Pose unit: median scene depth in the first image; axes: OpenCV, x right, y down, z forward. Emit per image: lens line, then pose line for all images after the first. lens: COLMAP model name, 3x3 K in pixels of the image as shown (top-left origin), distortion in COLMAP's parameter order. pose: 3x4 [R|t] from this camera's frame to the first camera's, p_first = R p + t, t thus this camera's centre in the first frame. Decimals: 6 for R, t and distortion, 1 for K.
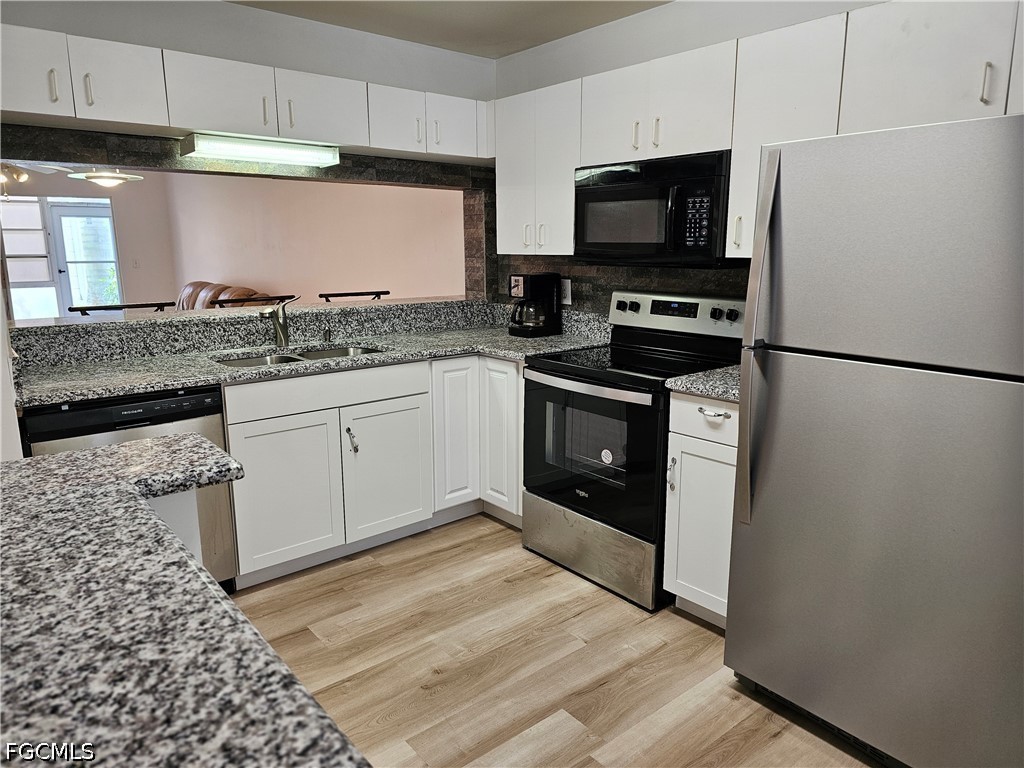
lens RADIAL K [[687.9, 0, 511.5], [0, 687.9, 387.2], [0, 0, 1]] dist [0.078497, -0.069590]
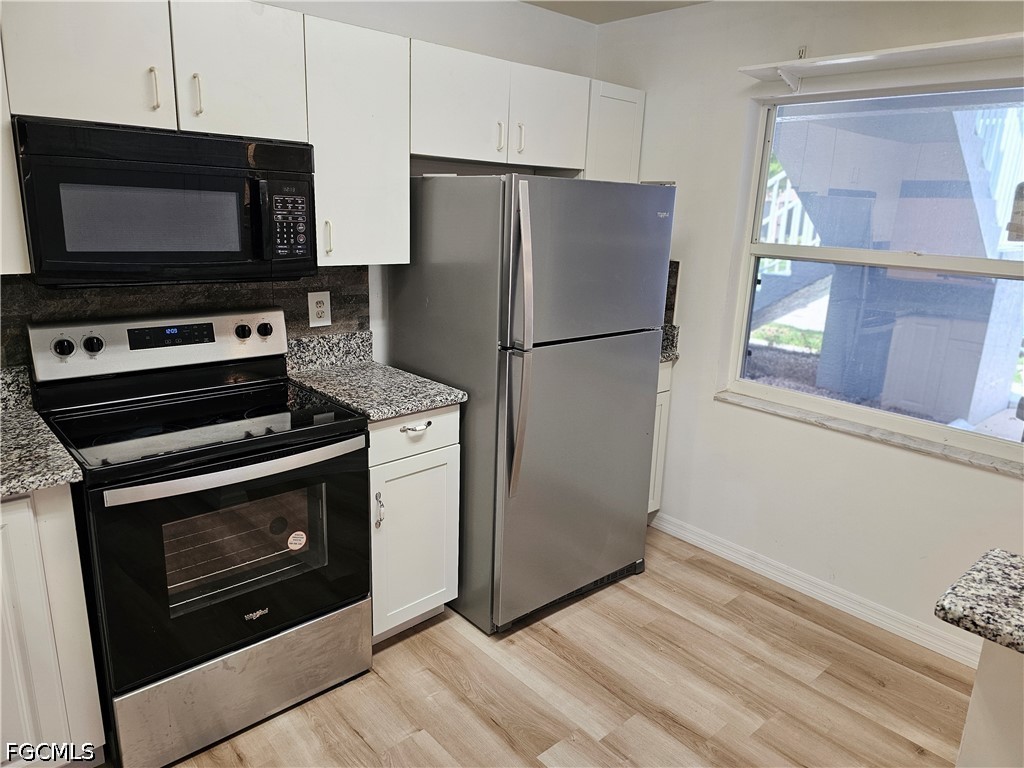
lens RADIAL K [[687.9, 0, 526.4], [0, 687.9, 380.1], [0, 0, 1]] dist [0.078497, -0.069590]
pose [[-0.061236, -0.245697, 0.967411, -0.543657], [0.165695, 0.953279, 0.252596, -0.206715], [-0.984274, 0.175763, -0.017664, 0.705201]]
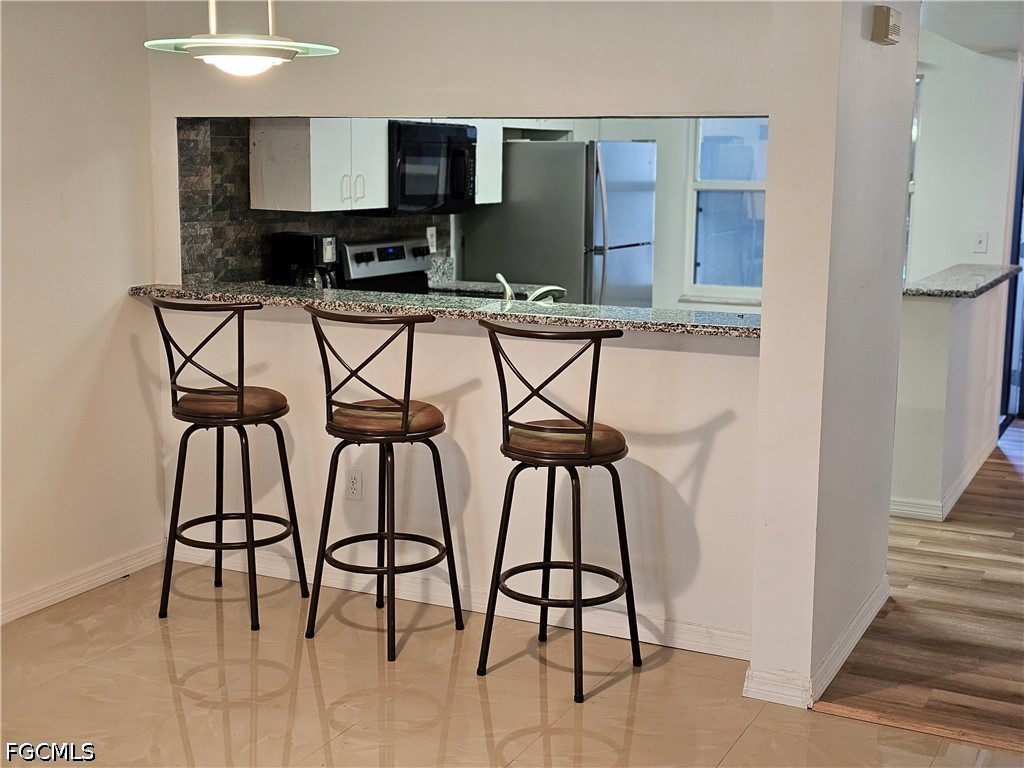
lens RADIAL K [[1361.6, 0, 514.6], [0, 1361.6, 379.0], [0, 0, 1]] dist [0.137909, 0.000000]
pose [[-0.412567, -0.144461, 0.899399, -1.932480], [0.180650, 0.954759, 0.236220, -0.425543], [-0.892835, 0.259933, -0.367805, 1.788788]]
